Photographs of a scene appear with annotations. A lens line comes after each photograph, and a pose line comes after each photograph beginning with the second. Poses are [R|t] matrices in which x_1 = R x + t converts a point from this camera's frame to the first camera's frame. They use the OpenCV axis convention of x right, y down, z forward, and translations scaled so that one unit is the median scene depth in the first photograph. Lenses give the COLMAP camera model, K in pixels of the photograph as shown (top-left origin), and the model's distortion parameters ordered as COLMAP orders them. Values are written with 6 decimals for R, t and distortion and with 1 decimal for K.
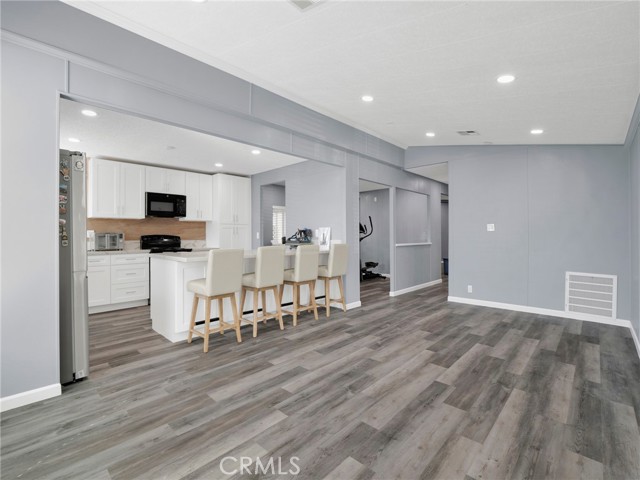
lens RADIAL K [[299.0, 0, 321.0], [0, 299.0, 241.4], [0, 0, 1]] dist [-0.022998, -0.000322]
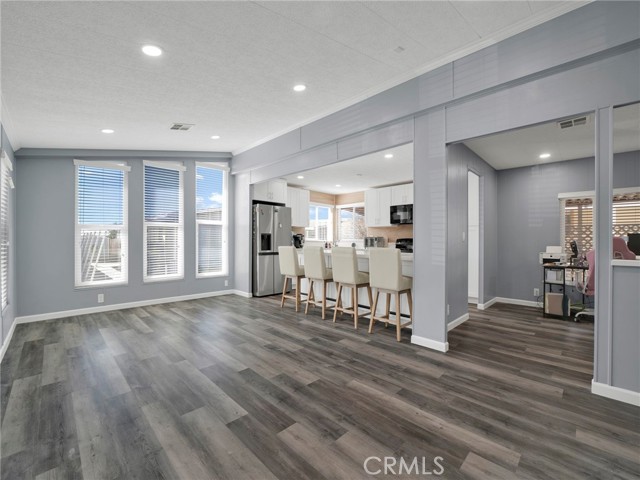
lens RADIAL K [[277.1, 0, 315.5], [0, 277.1, 242.1], [0, 0, 1]] dist [-0.048805, 0.004810]
pose [[-0.039725, 0.005840, -0.999194, 1.034710], [-0.028408, 0.999572, 0.006972, -0.006020], [0.998807, 0.028662, -0.039542, 1.117809]]
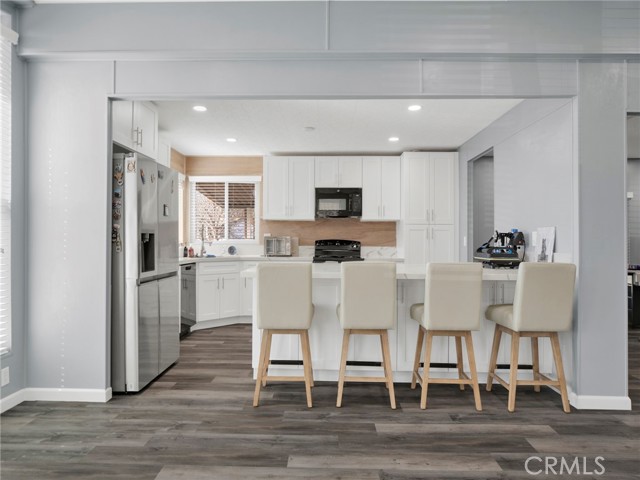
lens RADIAL K [[398.9, 0, 314.1], [0, 398.9, 227.9], [0, 0, 1]] dist [0.000748, -0.004005]
pose [[0.661477, -0.016358, -0.749787, 0.376255], [-0.027249, 0.998578, -0.045826, -0.005100], [0.749470, 0.050744, 0.660090, 0.421597]]
